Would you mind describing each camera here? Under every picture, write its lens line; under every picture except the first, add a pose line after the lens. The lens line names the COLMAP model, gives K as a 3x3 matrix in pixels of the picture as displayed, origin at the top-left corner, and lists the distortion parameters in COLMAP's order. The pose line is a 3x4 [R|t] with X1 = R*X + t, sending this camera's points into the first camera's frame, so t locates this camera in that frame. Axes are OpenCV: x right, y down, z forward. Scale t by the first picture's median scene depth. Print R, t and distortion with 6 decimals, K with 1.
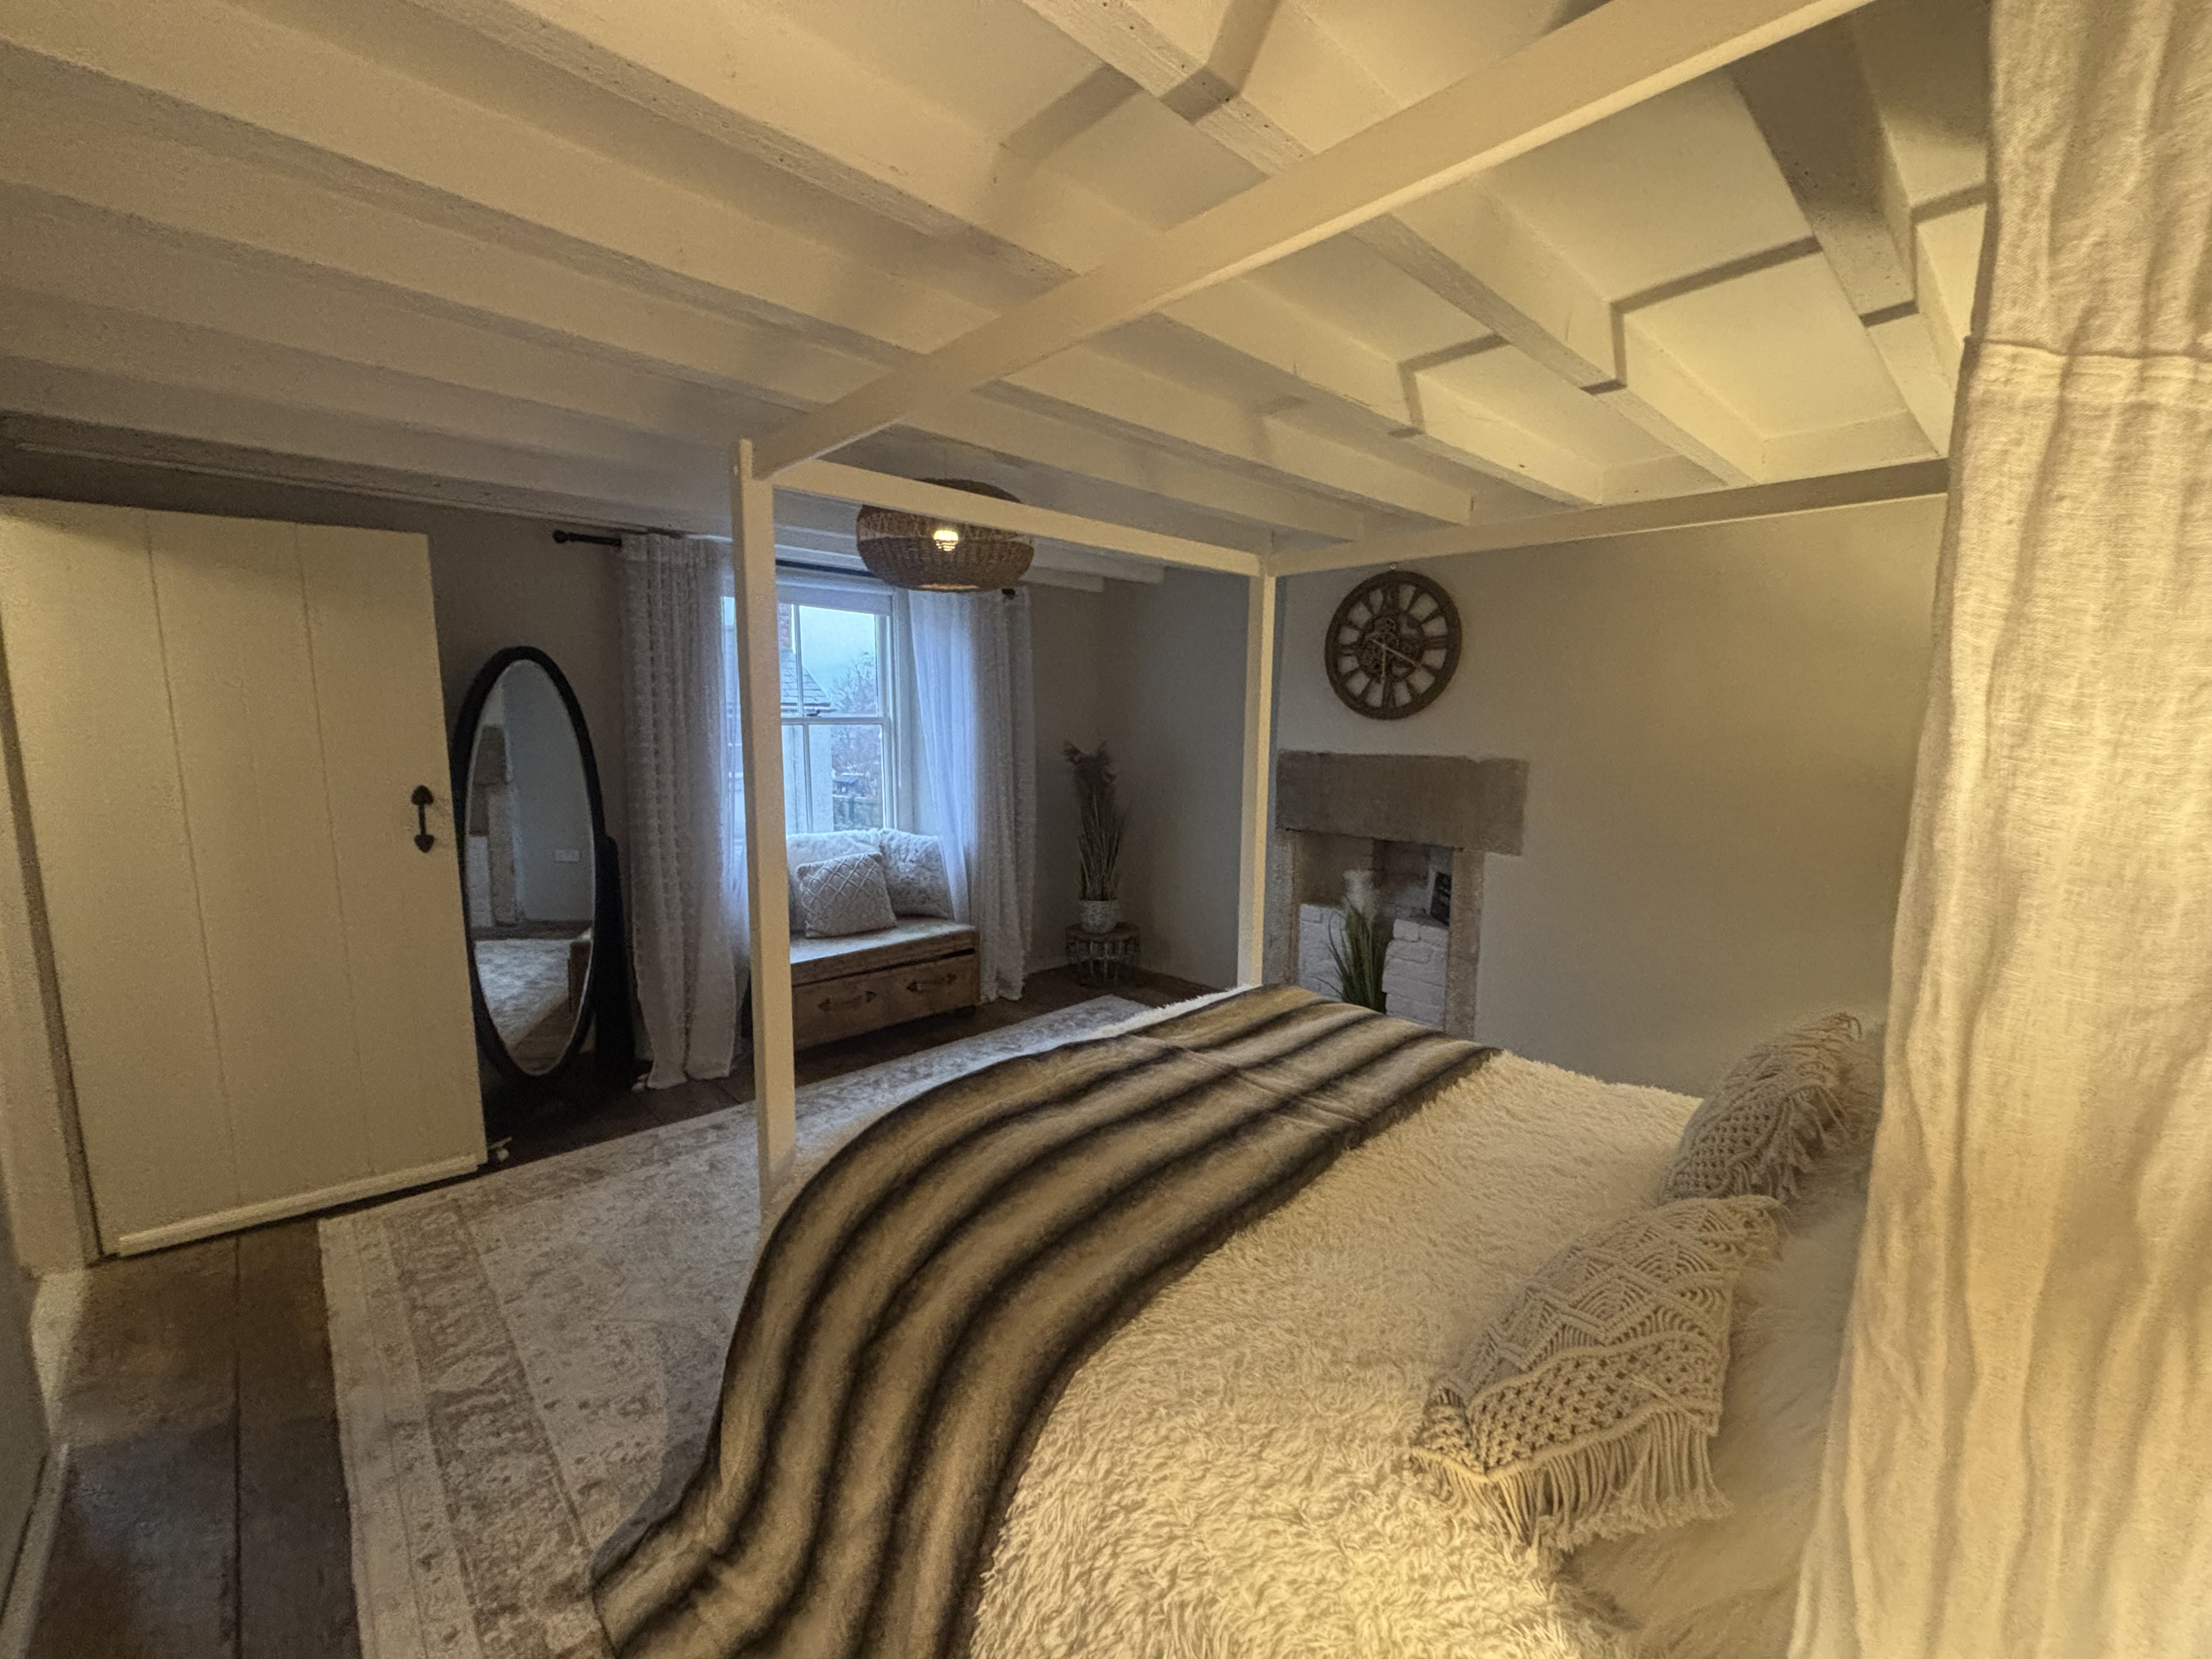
lens RADIAL K [[892.2, 0, 1101.0], [0, 892.2, 825.5], [0, 0, 1]] dist [-0.002352, 0.000994]
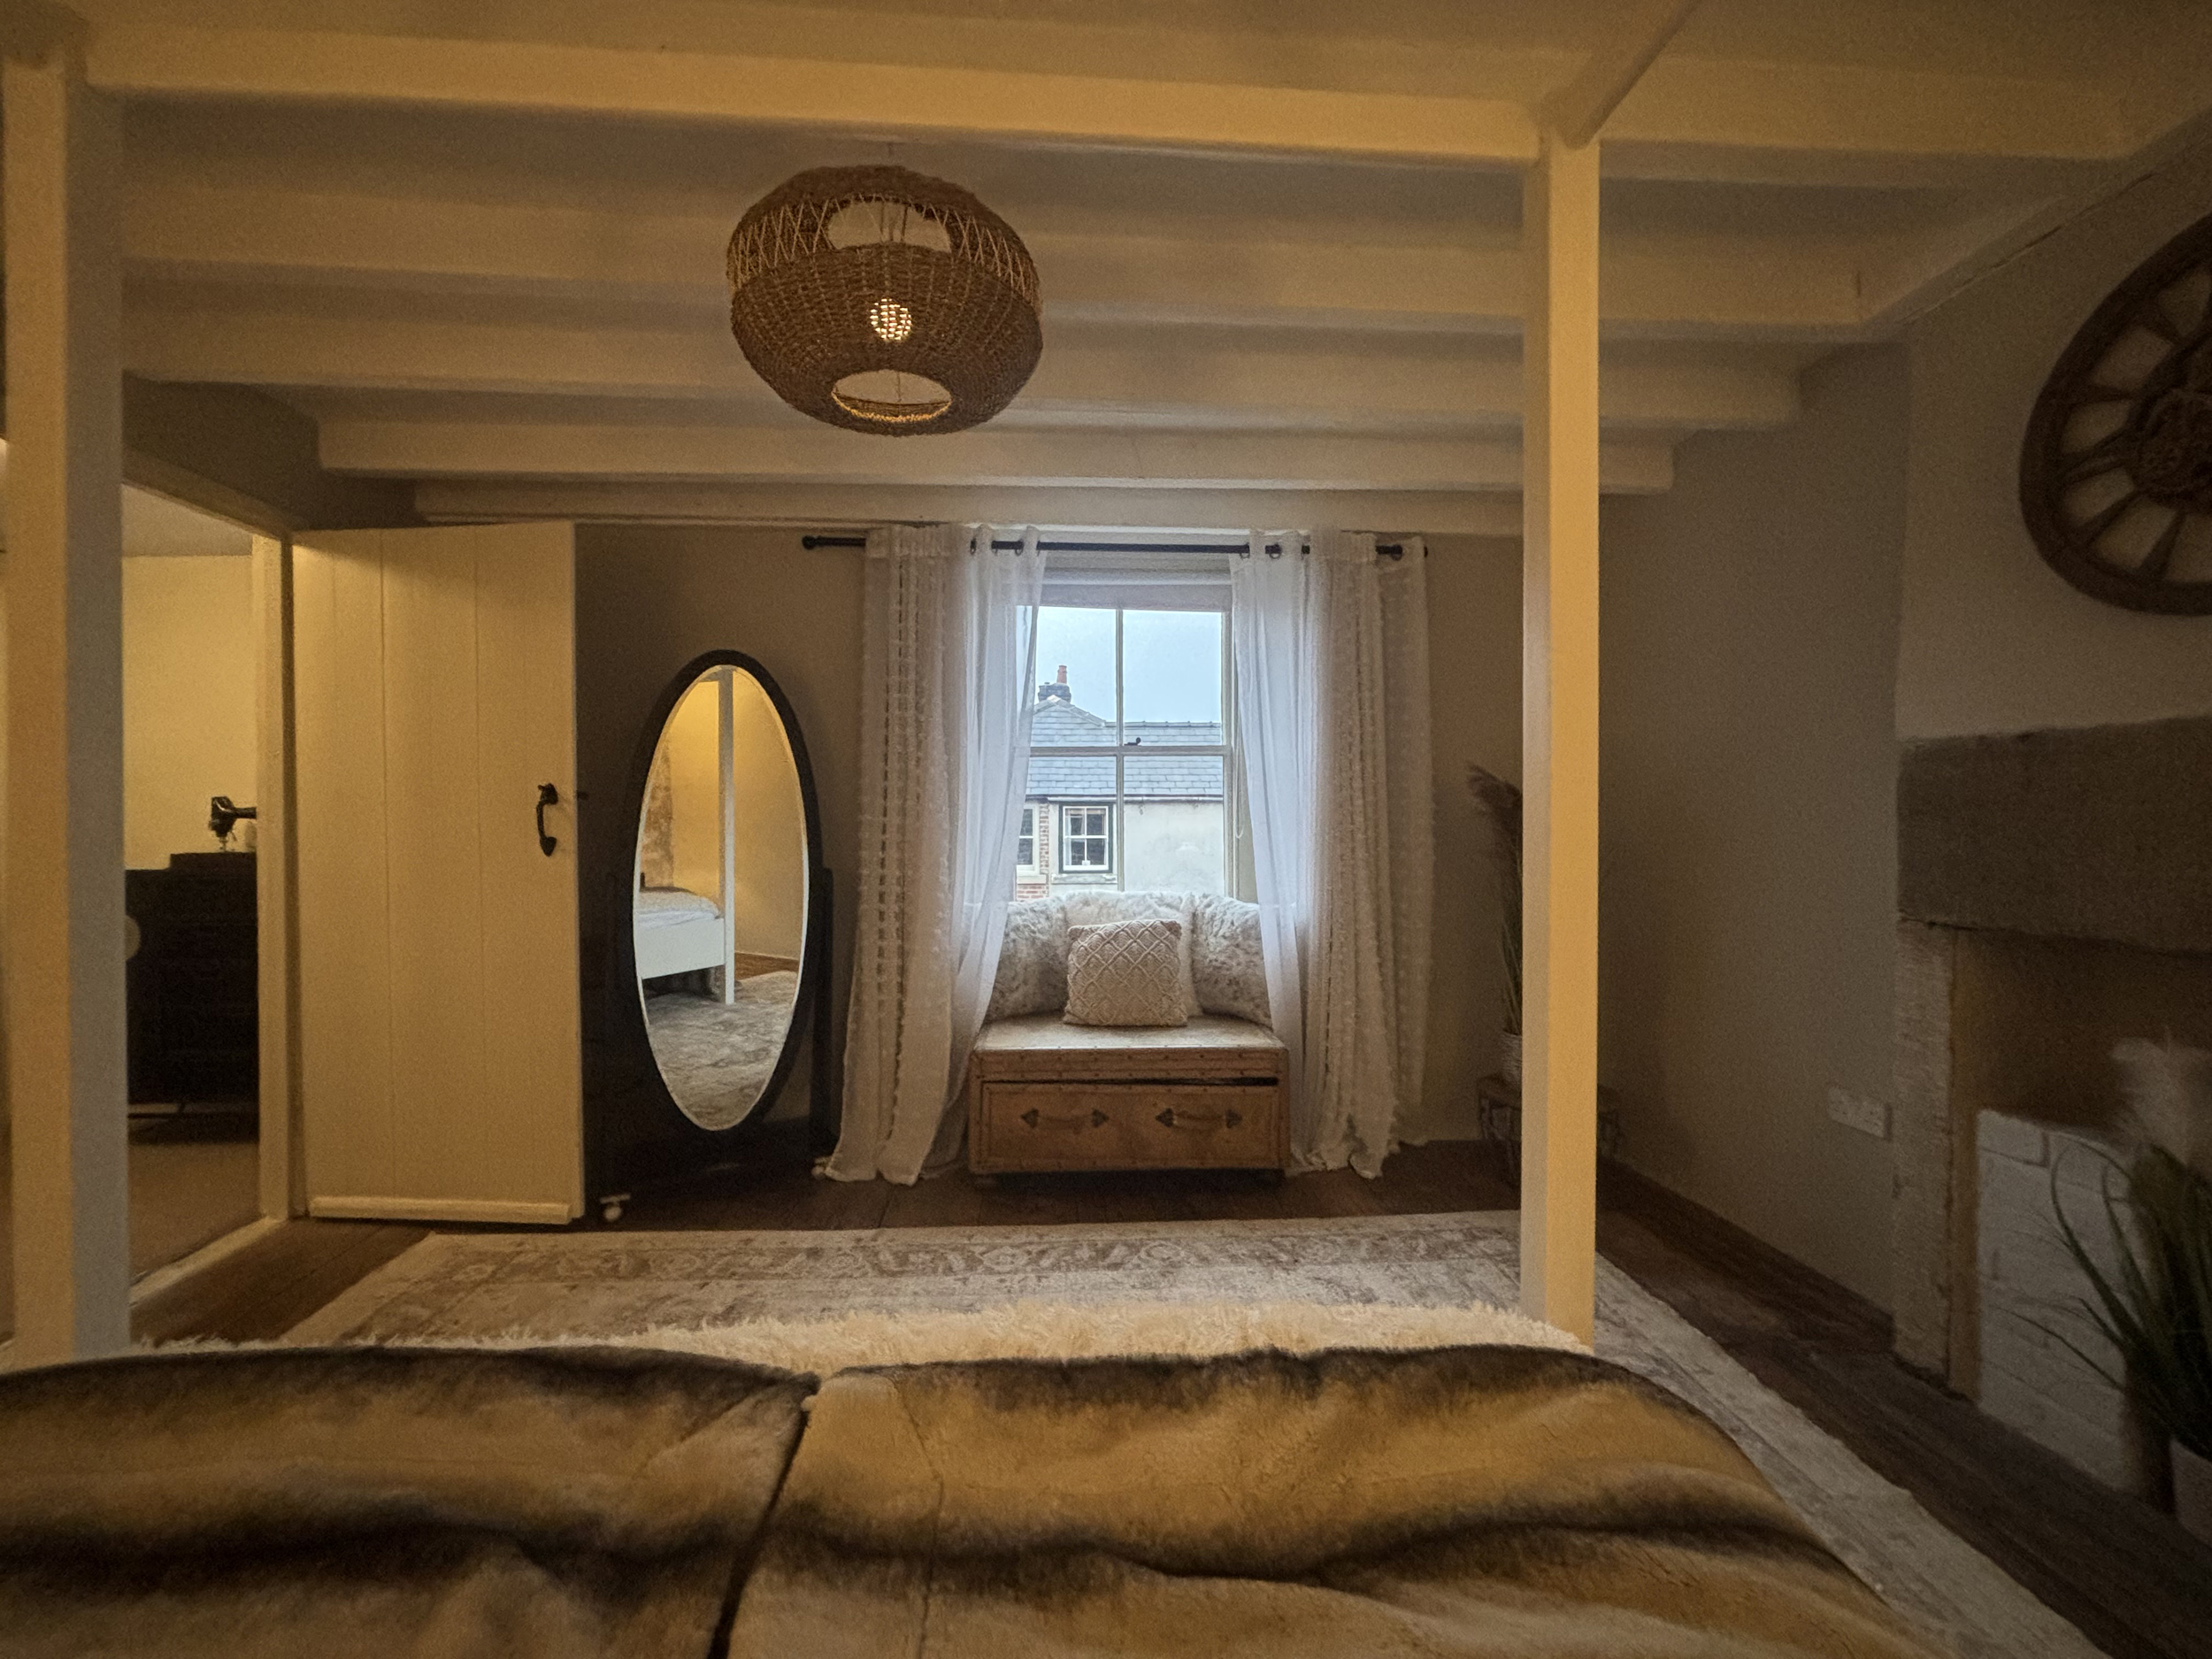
lens RADIAL K [[892.2, 0, 1098.3], [0, 892.2, 817.8], [0, 0, 1]] dist [-0.002352, 0.000994]
pose [[0.765279, -0.007324, -0.643657, 0.197279], [-0.074688, 0.992171, -0.100090, 0.028877], [0.639351, 0.124671, 0.758741, 0.457487]]
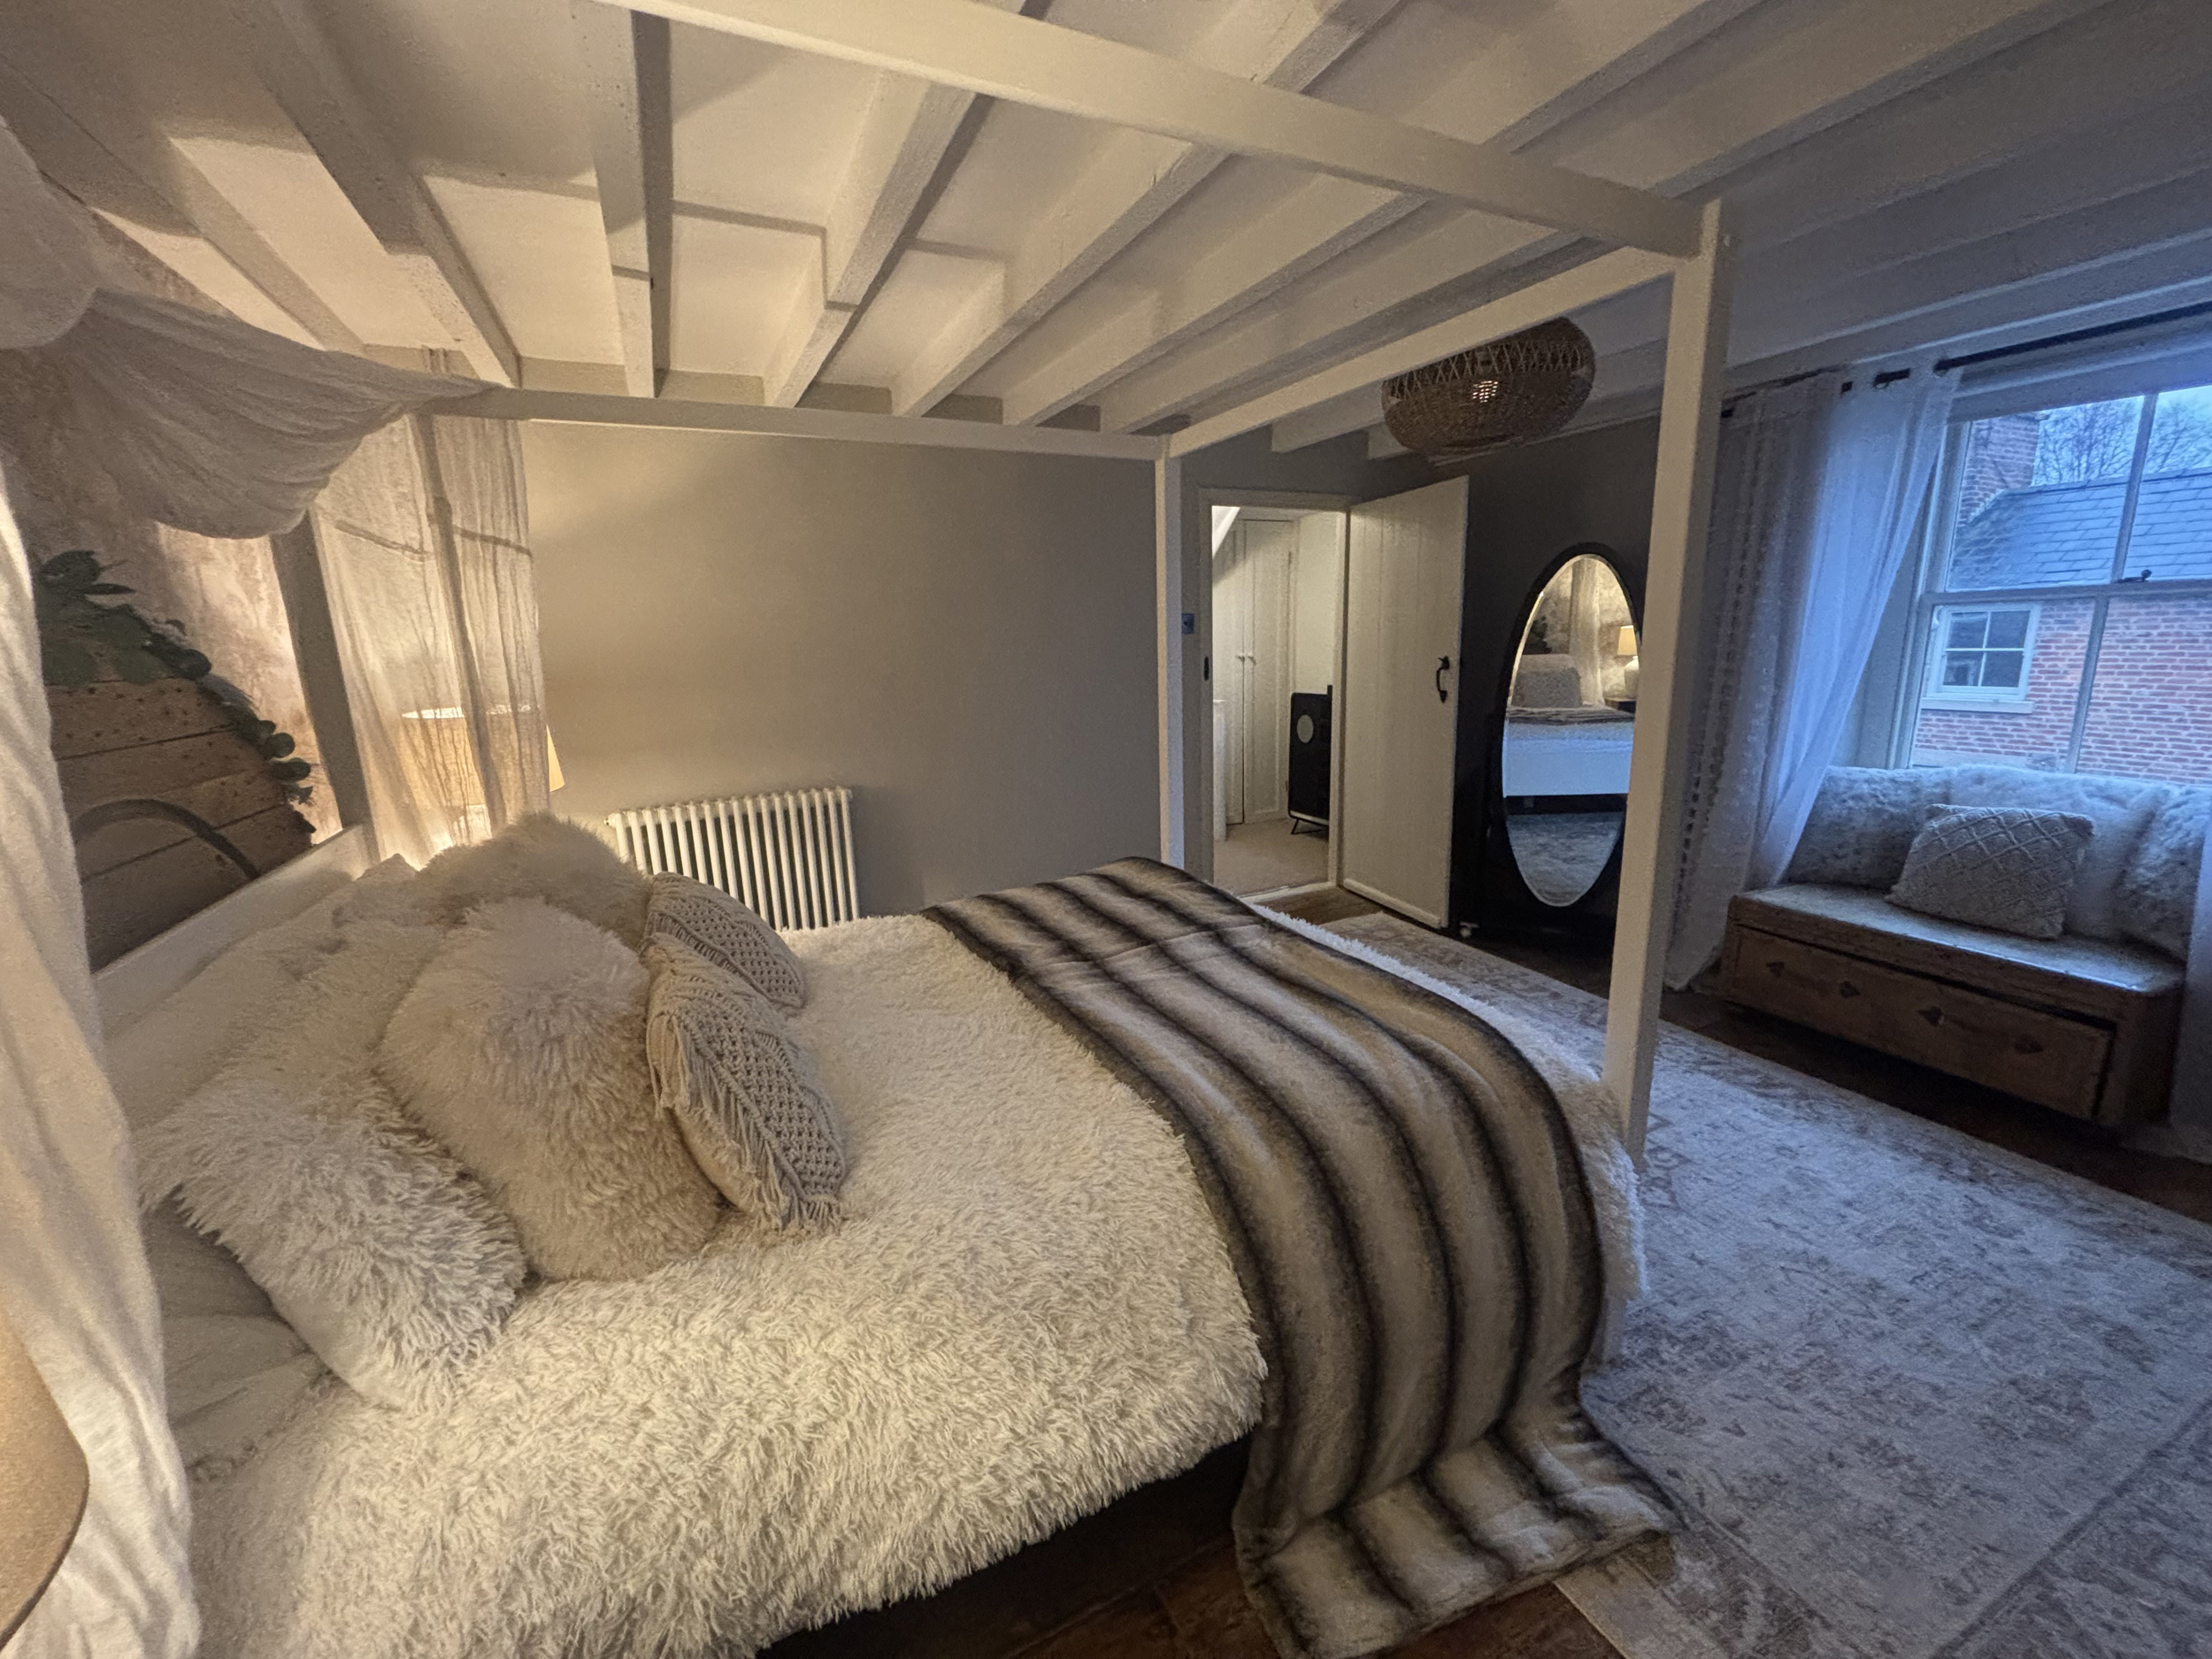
lens RADIAL K [[892.2, 0, 1101.4], [0, 892.2, 827.6], [0, 0, 1]] dist [-0.002352, 0.000994]
pose [[-0.299413, 0.203148, -0.932246, 0.573106], [-0.096188, 0.965666, 0.241324, -0.049530], [0.949263, 0.161926, -0.269593, 0.625564]]
